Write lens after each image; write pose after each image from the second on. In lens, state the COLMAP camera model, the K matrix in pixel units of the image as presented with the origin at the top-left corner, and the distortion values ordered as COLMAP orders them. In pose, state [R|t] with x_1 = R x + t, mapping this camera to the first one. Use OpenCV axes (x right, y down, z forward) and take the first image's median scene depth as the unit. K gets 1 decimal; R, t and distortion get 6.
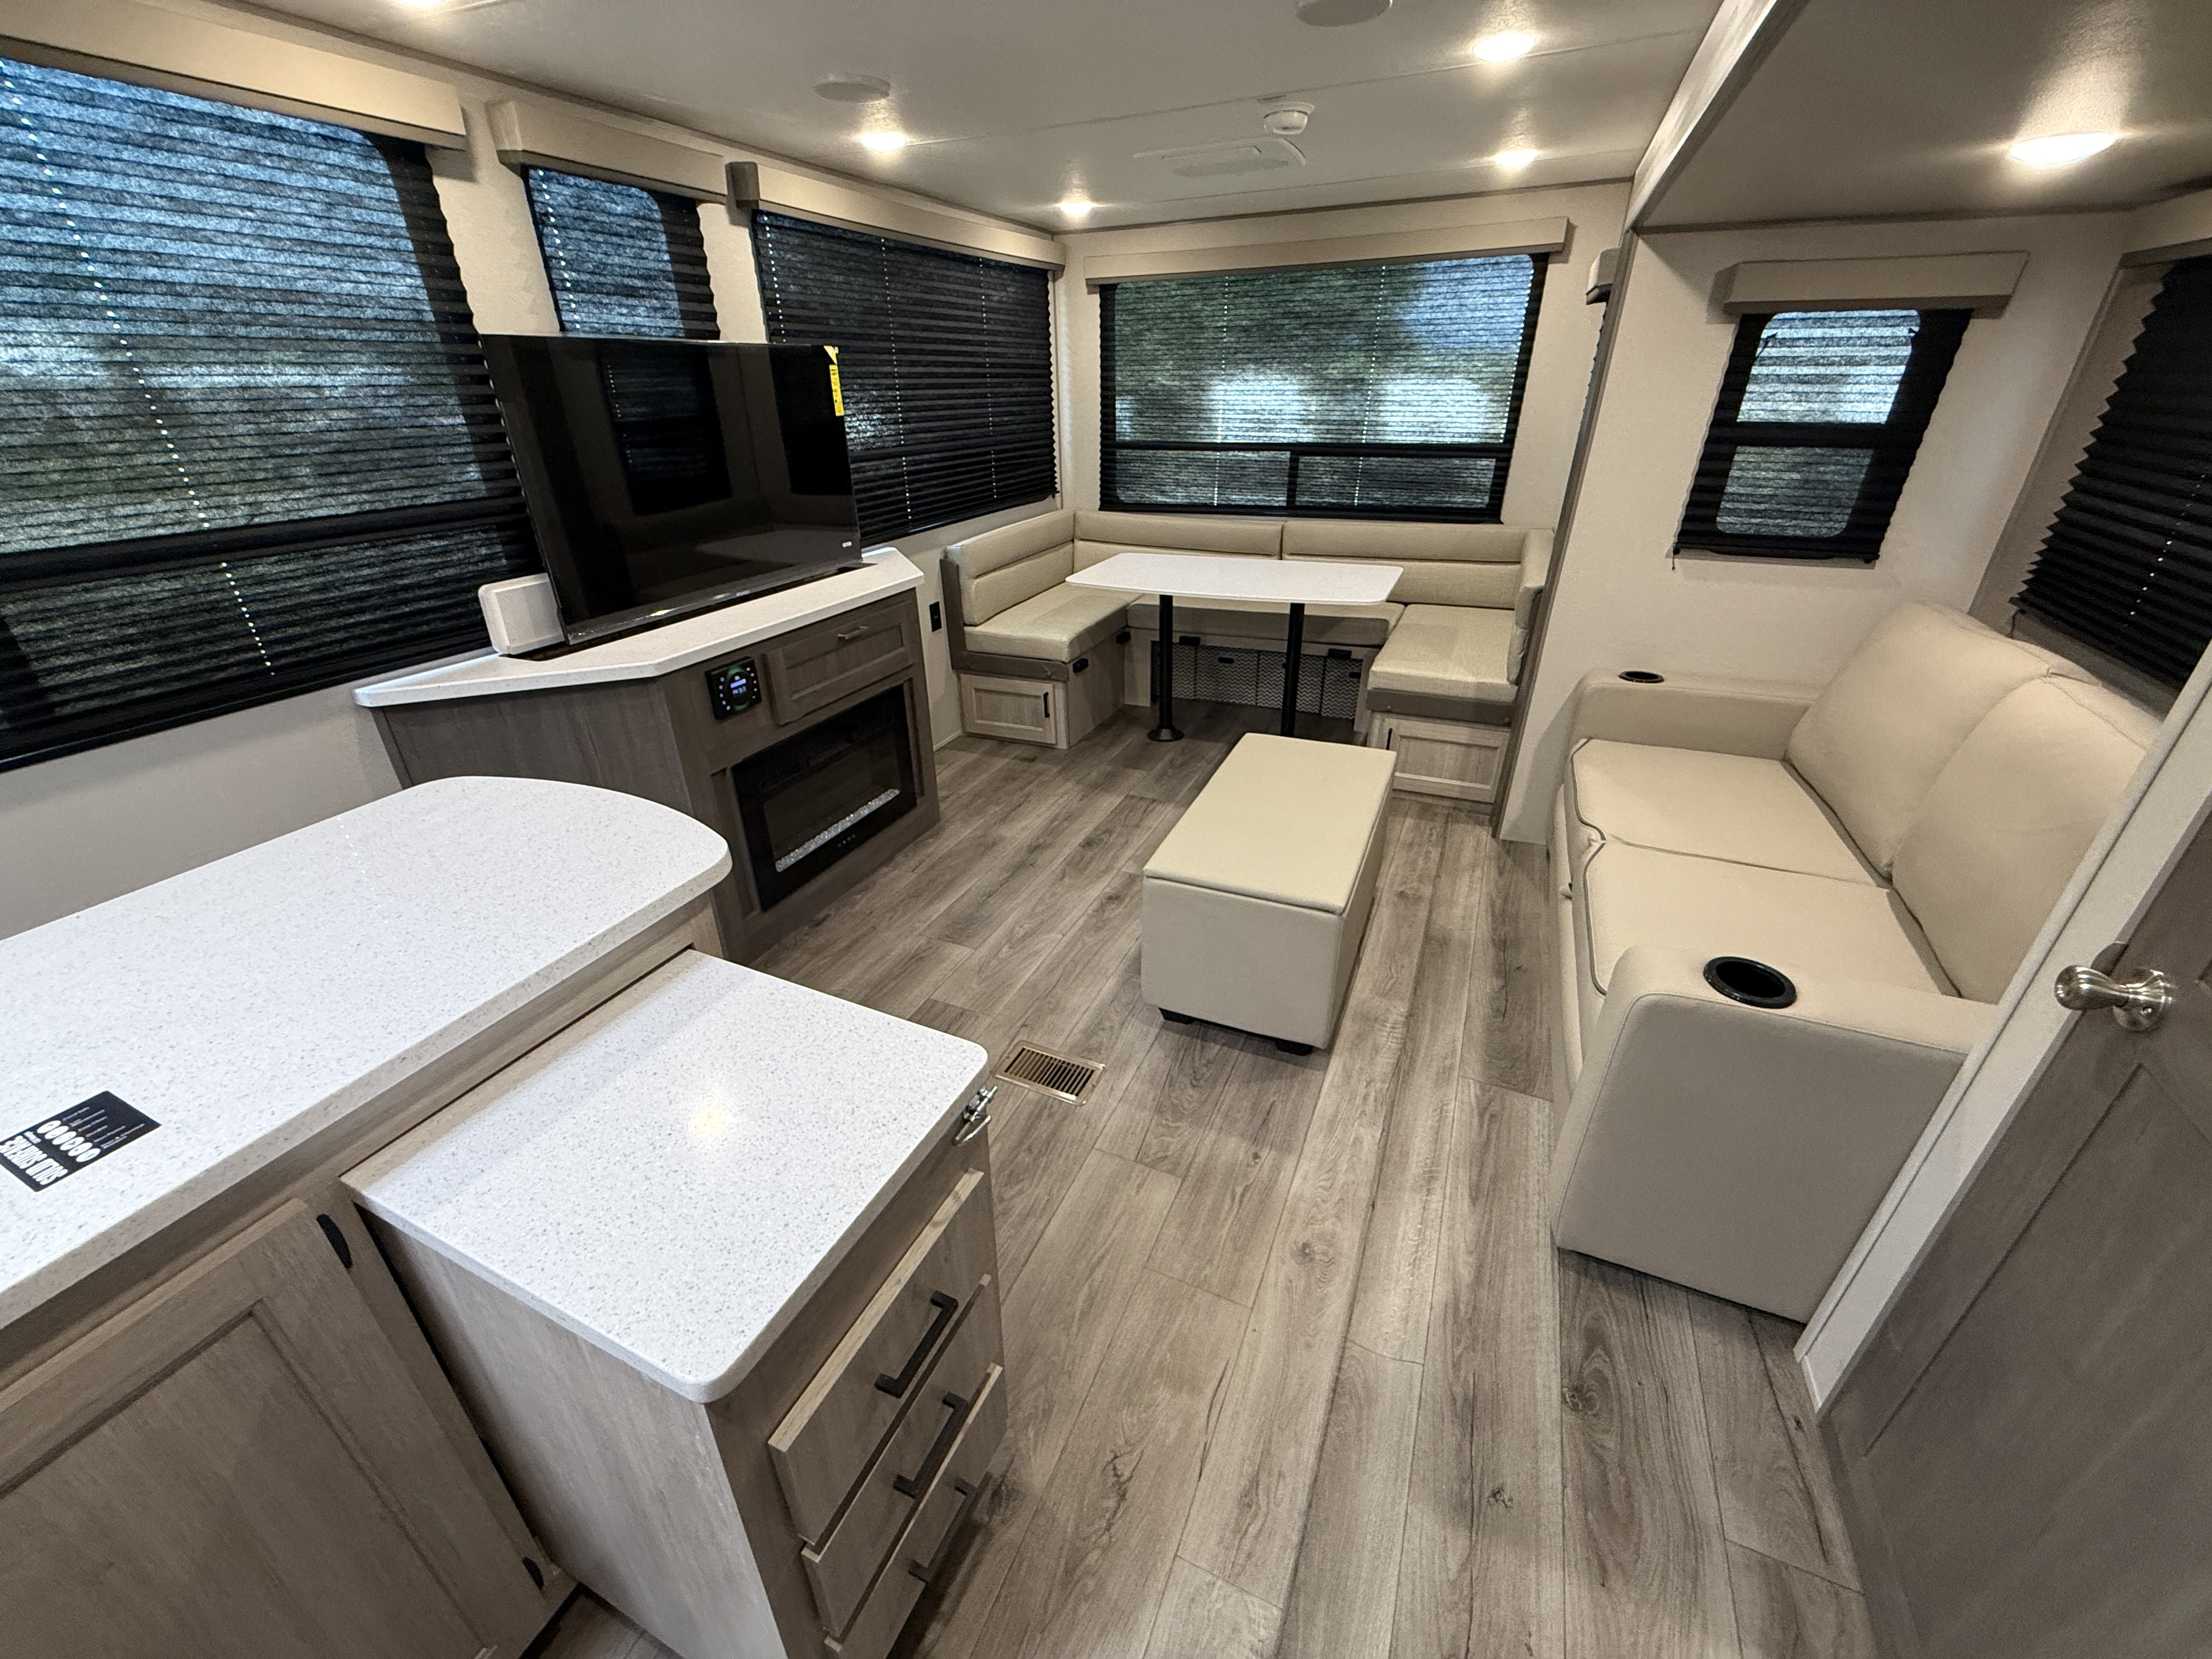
lens RADIAL K [[883.8, 0, 1099.4], [0, 883.8, 831.1], [0, 0, 1]] dist [-0.000933, -0.000122]
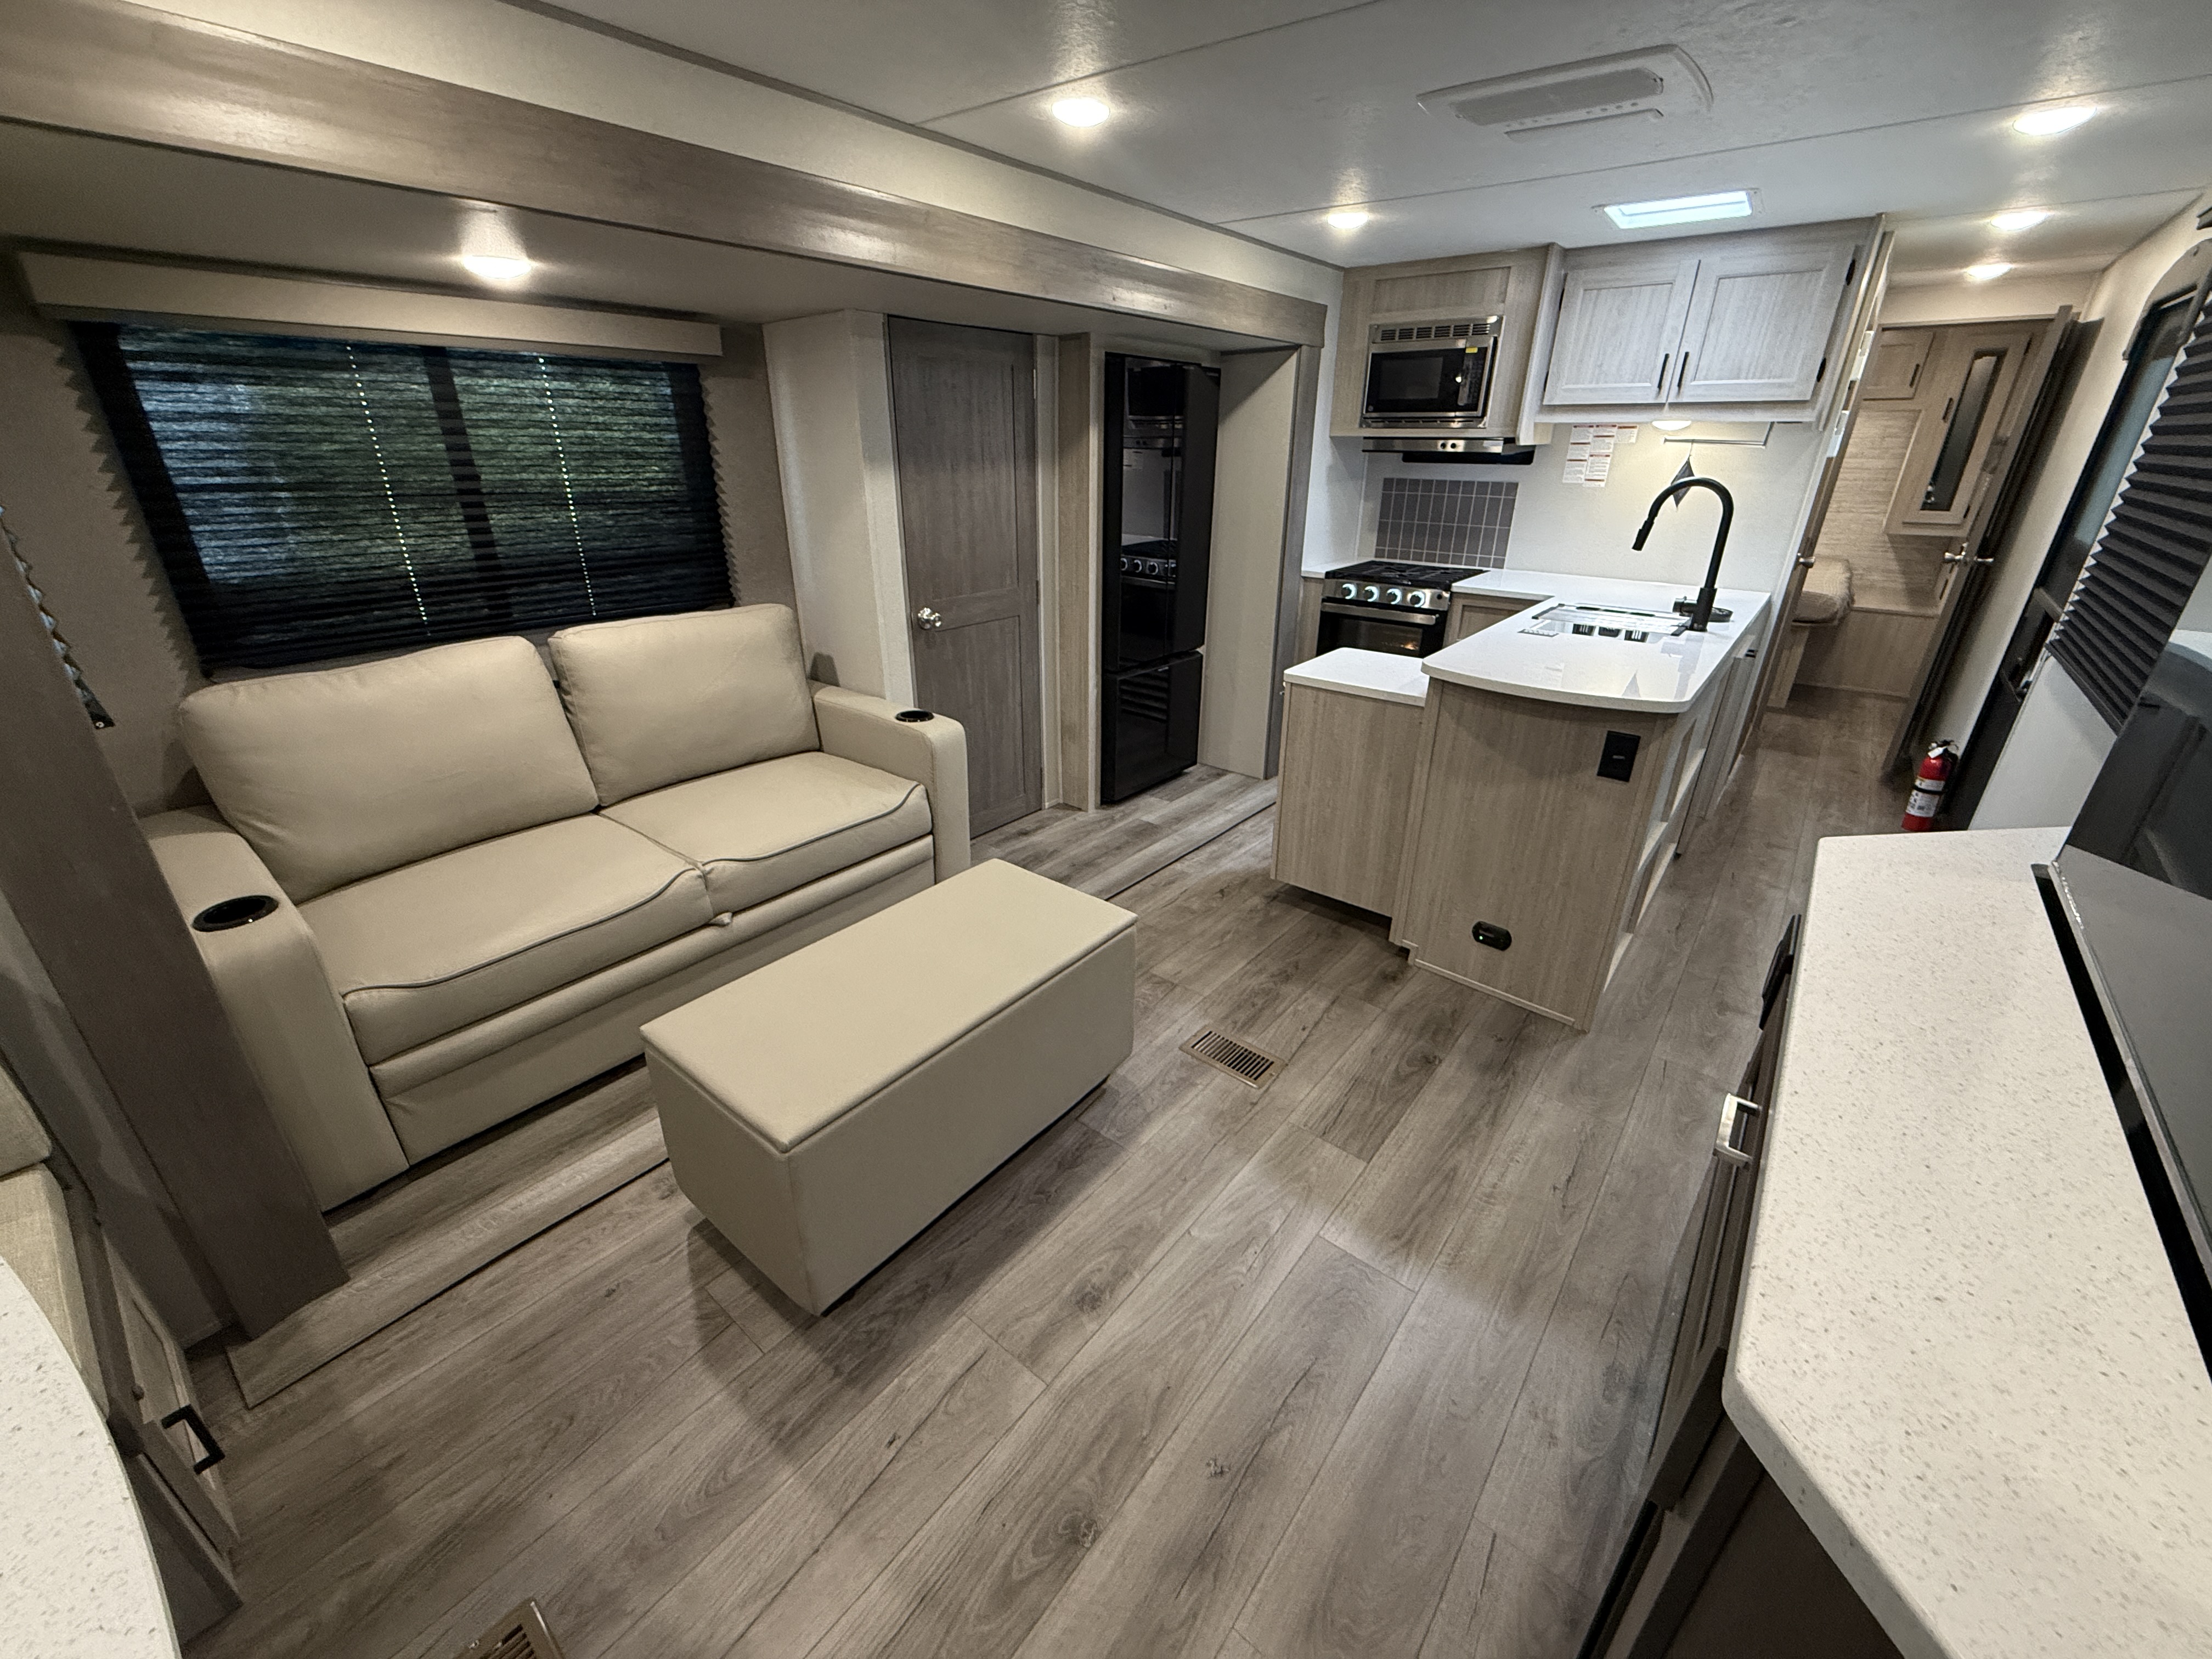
lens RADIAL K [[883.8, 0, 1099.4], [0, 883.8, 831.1], [0, 0, 1]] dist [-0.000933, -0.000122]
pose [[-0.965104, -0.102211, 0.241094, -0.122621], [0.124583, 0.630596, 0.766047, -0.695412], [-0.230332, 0.769352, -0.595857, 1.362111]]
